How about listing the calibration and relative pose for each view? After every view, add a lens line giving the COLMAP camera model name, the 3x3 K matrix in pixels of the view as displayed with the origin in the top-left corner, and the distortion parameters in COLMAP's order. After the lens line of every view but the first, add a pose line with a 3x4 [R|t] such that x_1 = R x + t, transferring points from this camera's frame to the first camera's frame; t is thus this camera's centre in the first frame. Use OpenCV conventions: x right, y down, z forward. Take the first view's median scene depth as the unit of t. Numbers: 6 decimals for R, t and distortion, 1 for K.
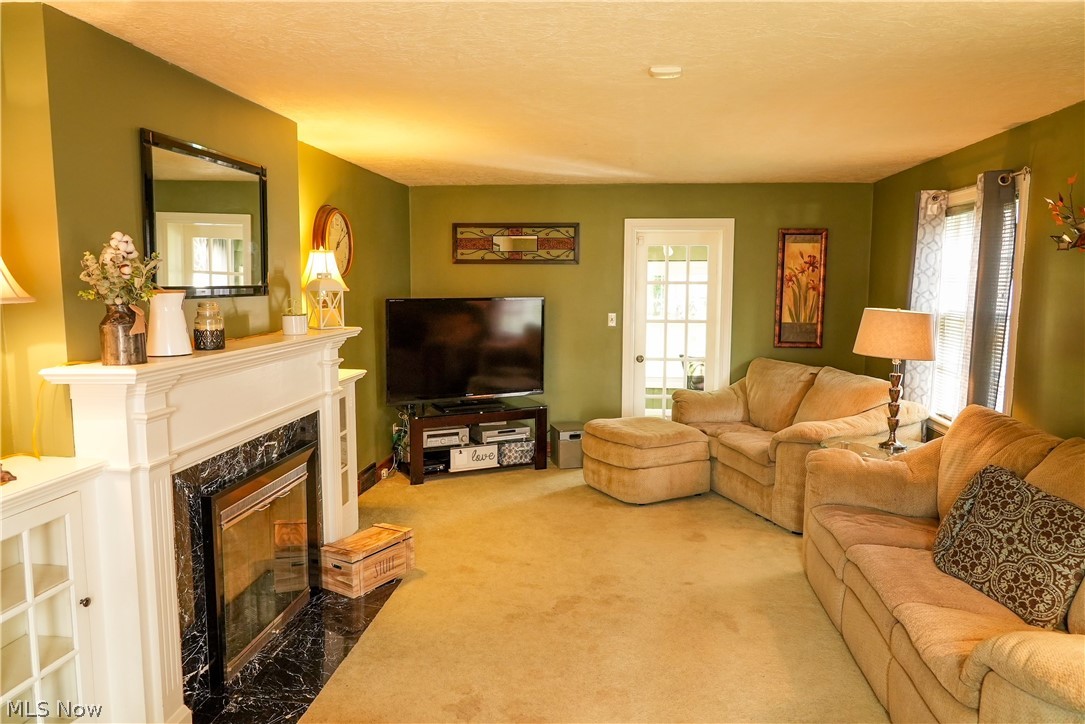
lens RADIAL K [[739.3, 0, 542.7], [0, 739.3, 360.5], [0, 0, 1]] dist [-0.031099, 0.016055]
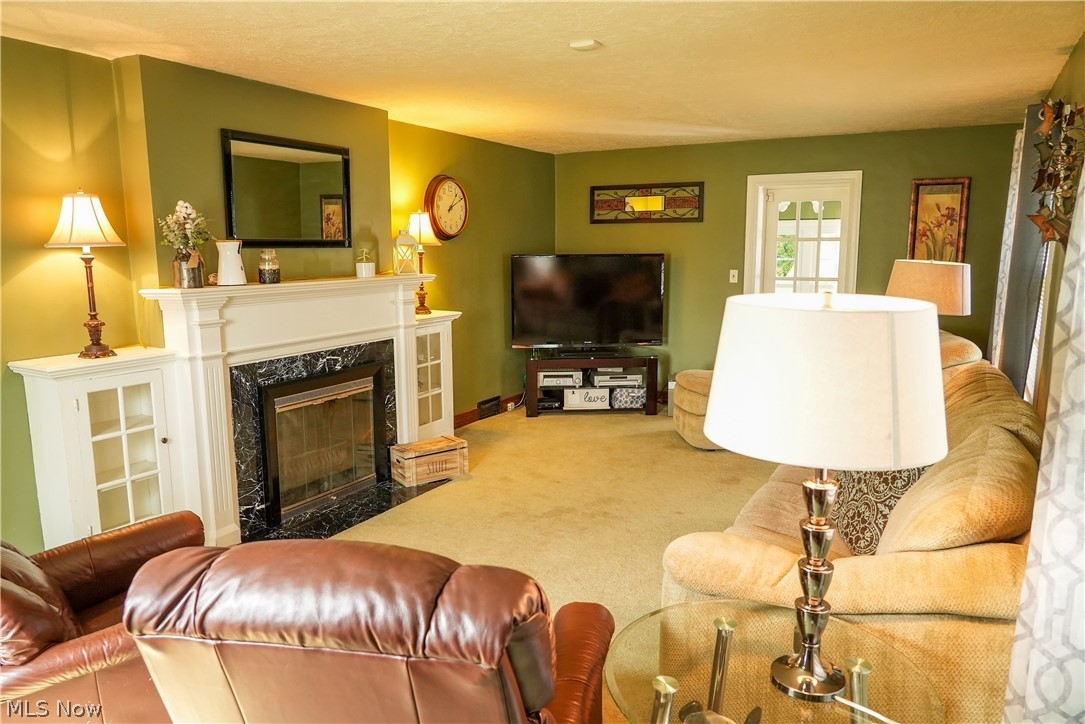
lens RADIAL K [[739.3, 0, 543.7], [0, 739.3, 362.5], [0, 0, 1]] dist [-0.031099, 0.016055]
pose [[0.919102, 0.054045, -0.390296, 0.403023], [-0.035845, 0.997910, 0.053773, 0.028511], [0.392387, -0.035433, 0.919118, -0.065426]]
